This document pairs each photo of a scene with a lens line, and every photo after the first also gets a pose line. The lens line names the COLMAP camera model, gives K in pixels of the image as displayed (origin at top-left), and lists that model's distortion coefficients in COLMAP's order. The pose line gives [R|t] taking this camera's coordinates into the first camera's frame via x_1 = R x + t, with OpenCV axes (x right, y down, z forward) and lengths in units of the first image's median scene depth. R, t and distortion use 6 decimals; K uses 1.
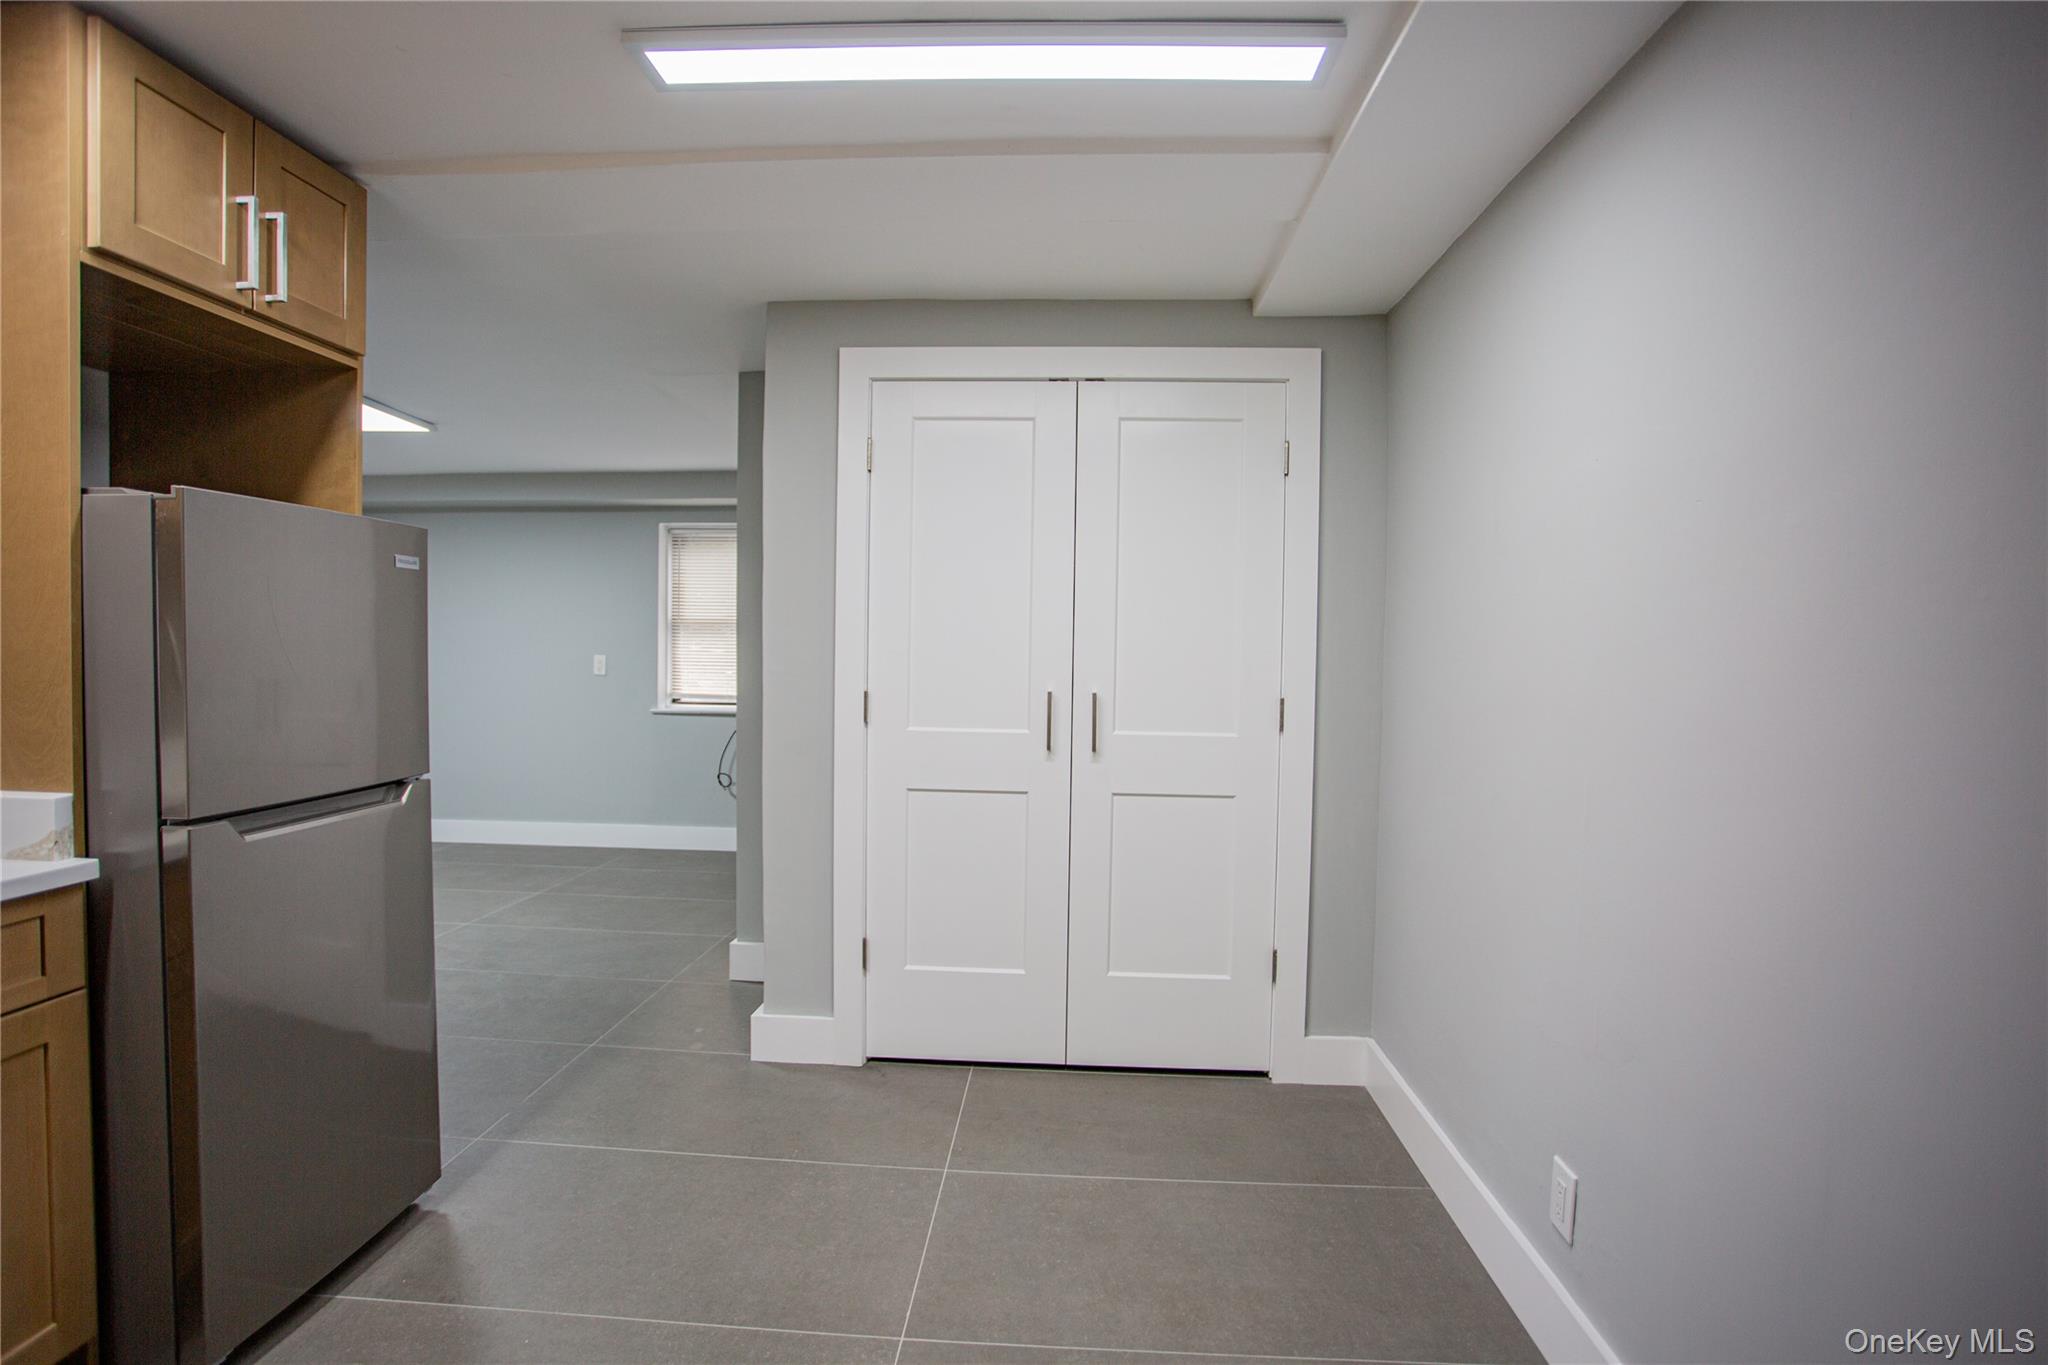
lens RADIAL K [[989.1, 0, 1024.9], [0, 989.1, 681.6], [0, 0, 1]] dist [-0.064652, 0.020214]
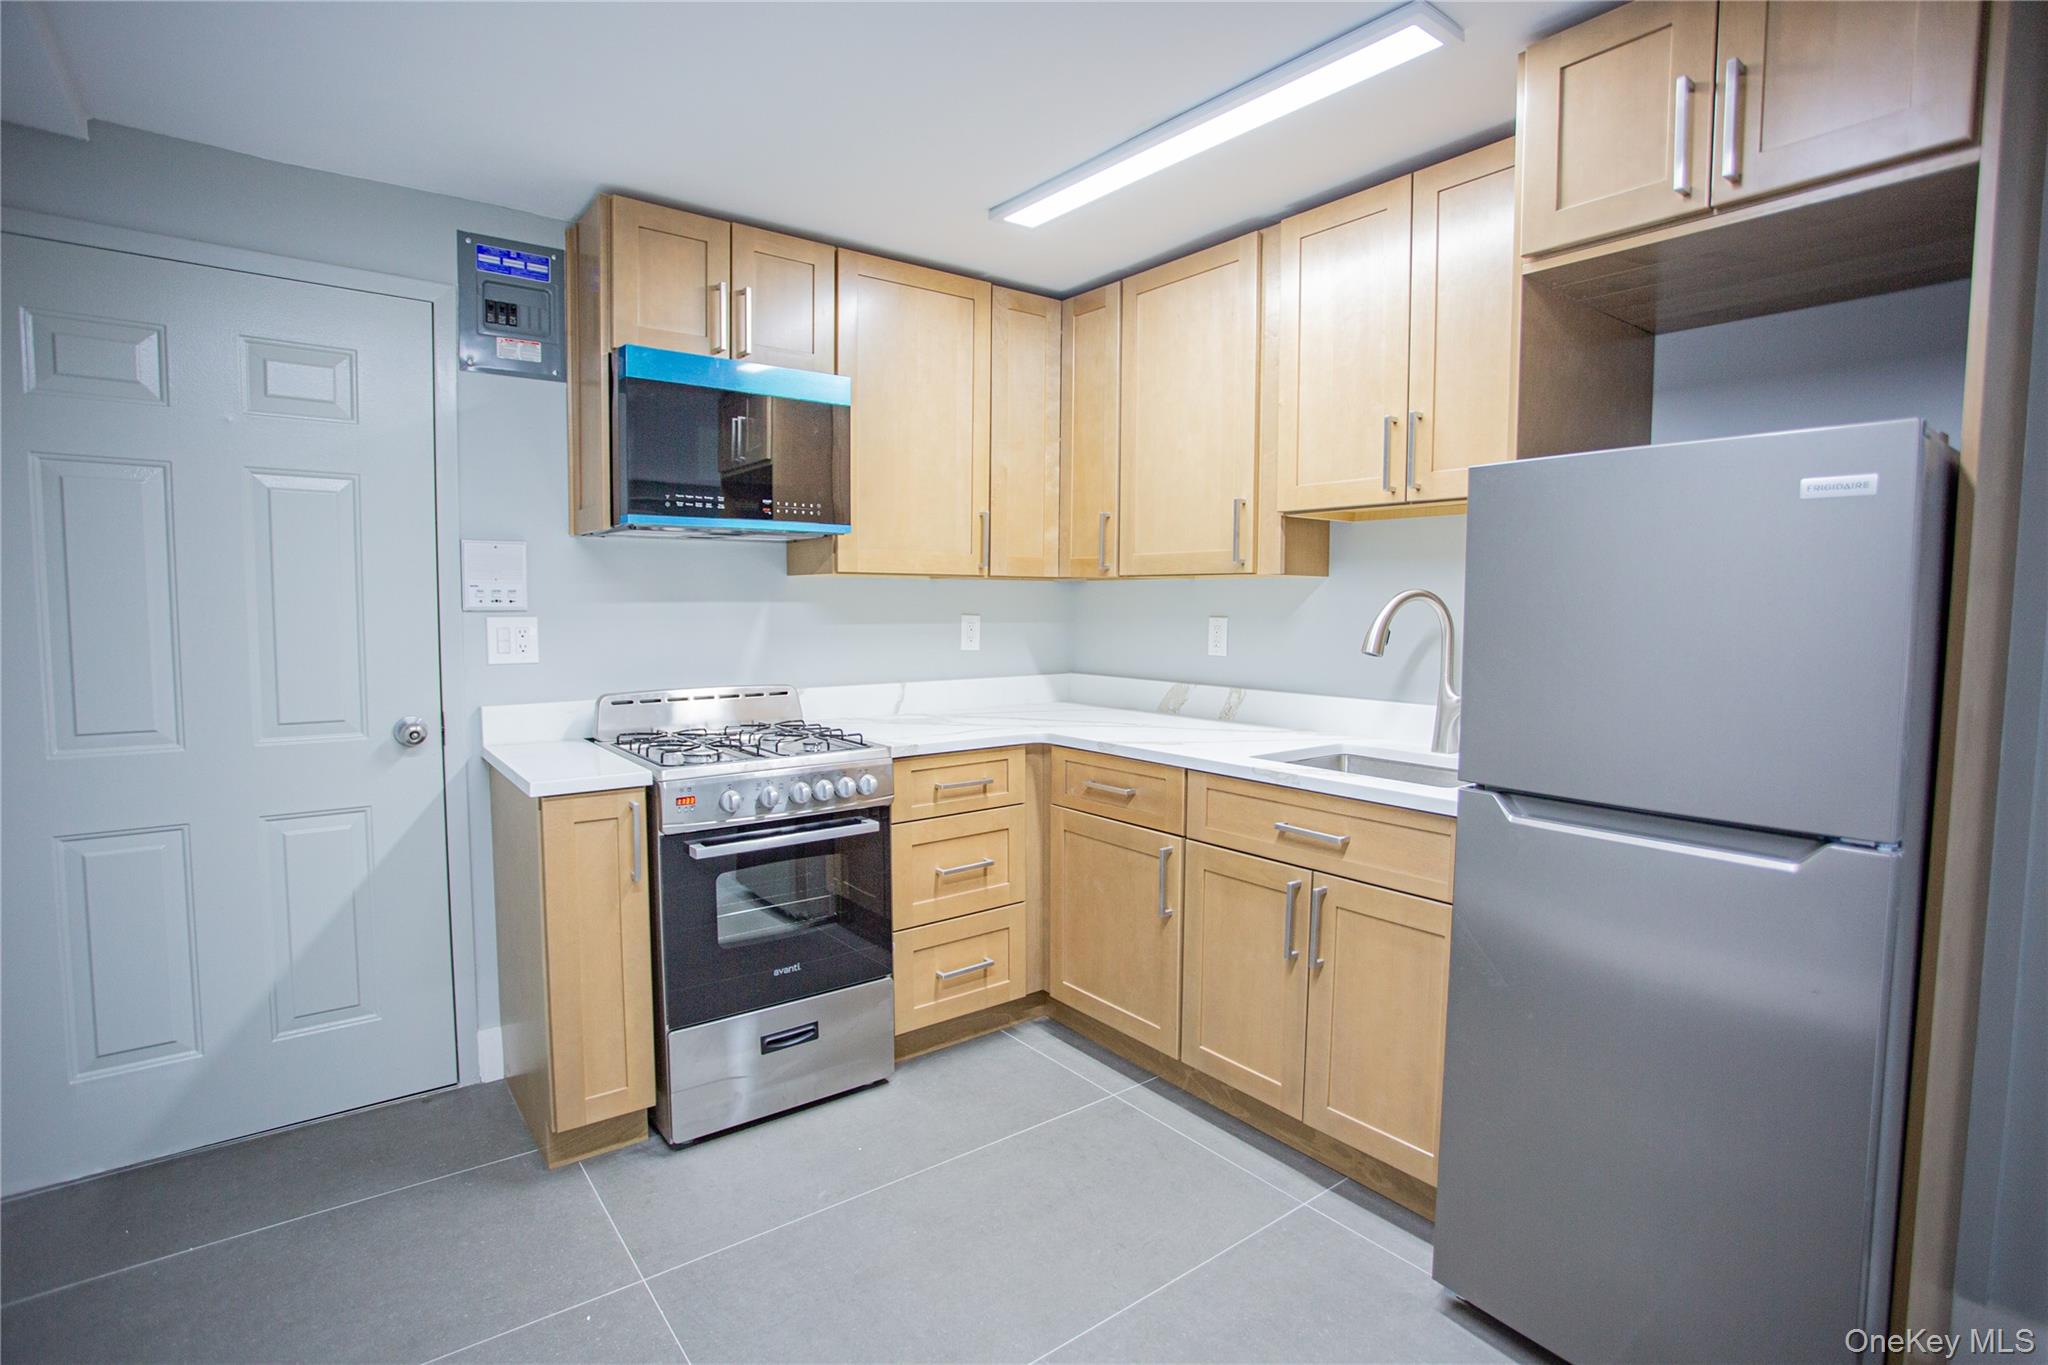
lens RADIAL K [[989.1, 0, 1012.3], [0, 989.1, 683.4], [0, 0, 1]] dist [-0.064652, 0.020214]
pose [[-0.769356, 0.030795, -0.638077, 0.162559], [-0.039587, 0.994619, 0.095735, -0.037692], [0.637592, 0.098914, -0.763998, 1.184592]]
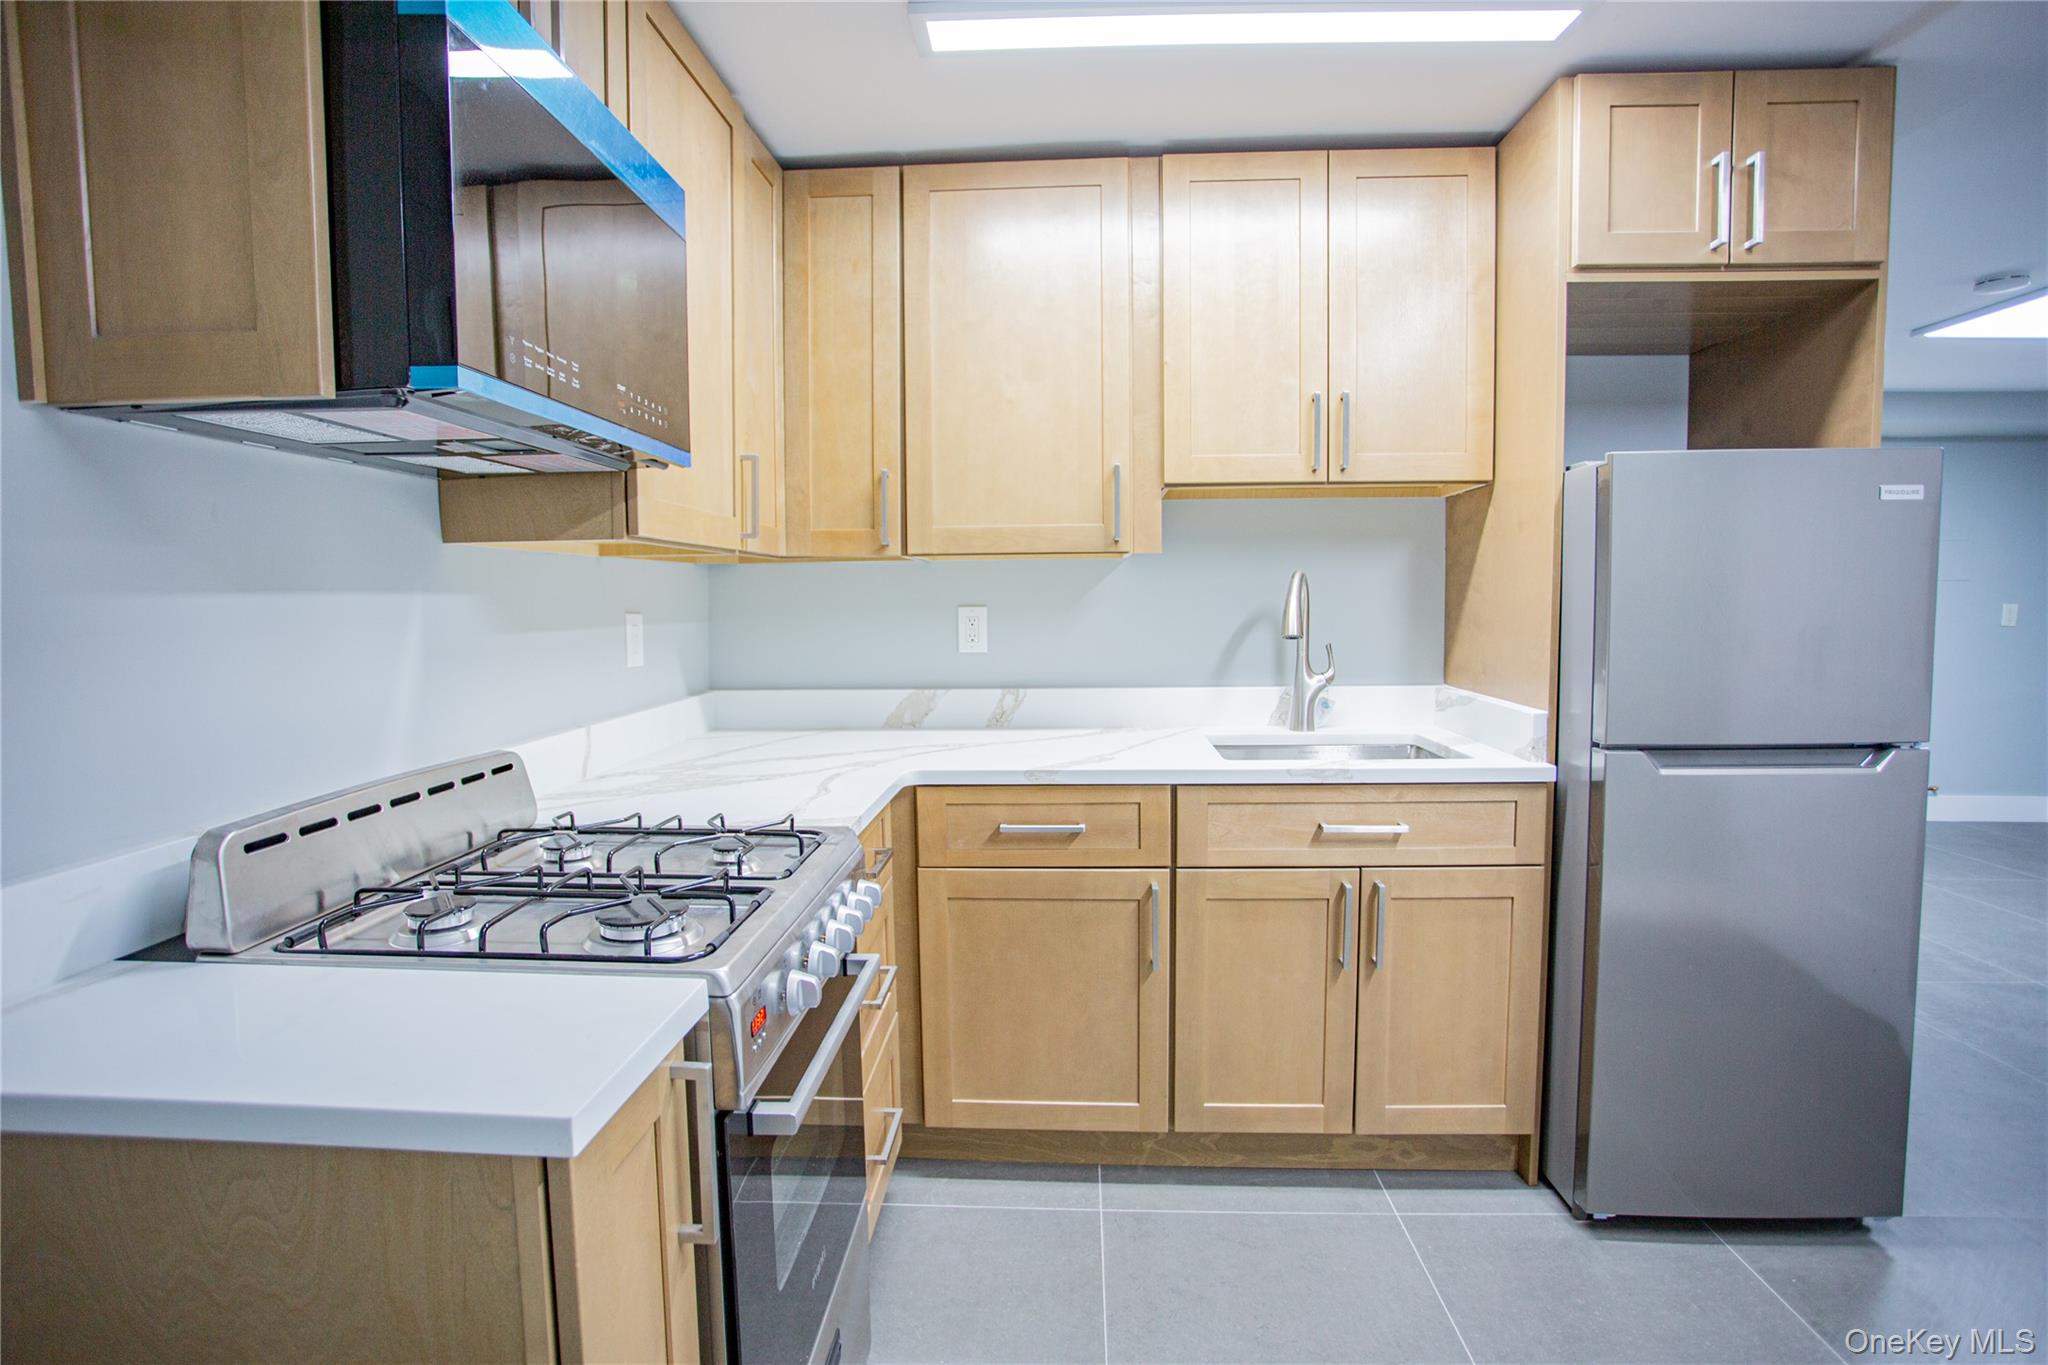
lens RADIAL K [[989.1, 0, 1027.3], [0, 989.1, 682.5], [0, 0, 1]] dist [-0.064652, 0.020214]
pose [[-0.011156, 0.068474, -0.997591, 0.228511], [-0.022905, 0.997373, 0.068715, 0.004542], [0.999675, 0.023616, -0.009558, 0.245386]]
